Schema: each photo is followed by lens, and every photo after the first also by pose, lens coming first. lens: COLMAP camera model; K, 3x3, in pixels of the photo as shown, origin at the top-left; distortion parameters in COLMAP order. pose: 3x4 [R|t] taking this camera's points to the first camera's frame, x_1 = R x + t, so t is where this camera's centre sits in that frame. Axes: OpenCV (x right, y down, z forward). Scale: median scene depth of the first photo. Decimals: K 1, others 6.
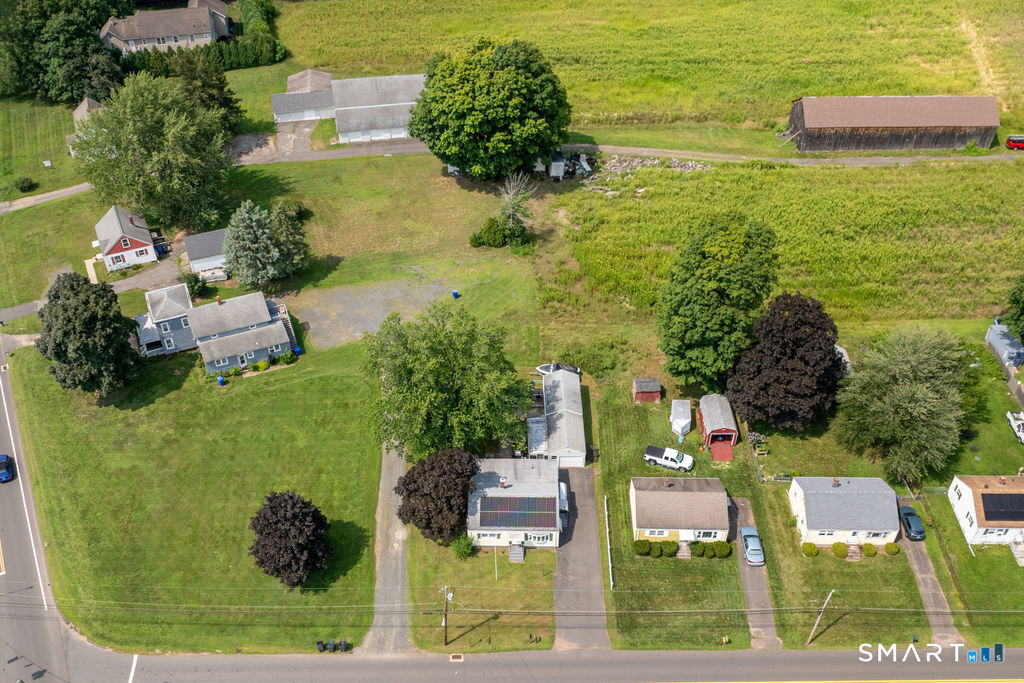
lens RADIAL K [[752.8, 0, 512.0], [0, 752.8, 341.5], [0, 0, 1]] dist [-0.065945, -0.000153]
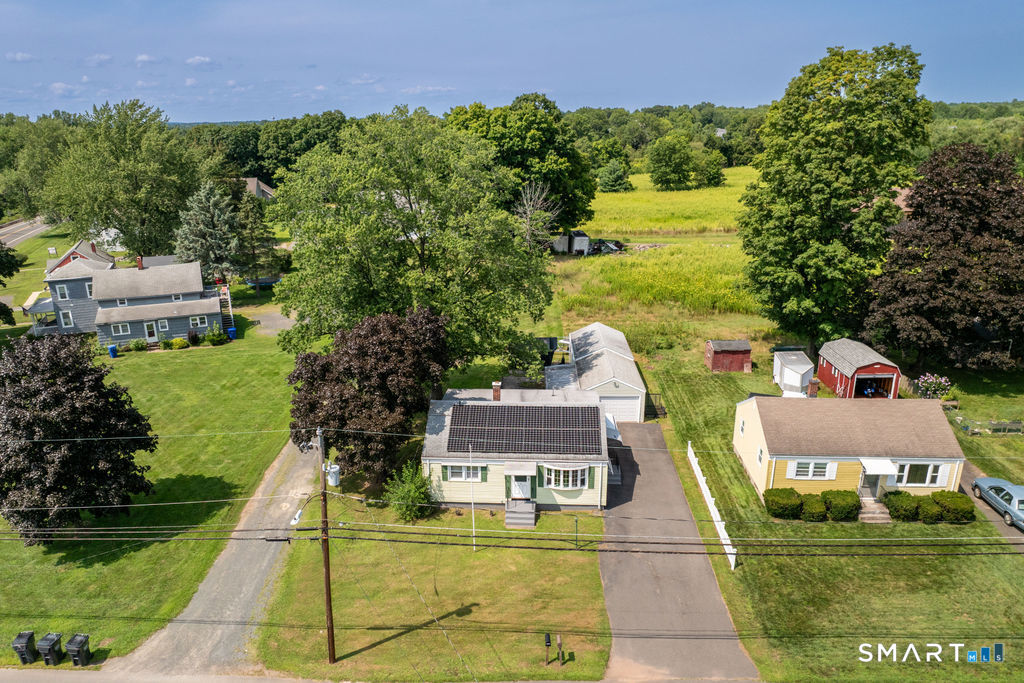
lens RADIAL K [[685.4, 0, 494.1], [0, 685.4, 340.9], [0, 0, 1]] dist [-0.051960, -0.001599]
pose [[0.998126, 0.009930, -0.060374, 0.014948], [-0.028974, 0.945798, -0.323461, 0.320096], [0.053889, 0.324604, 0.944314, 0.542840]]
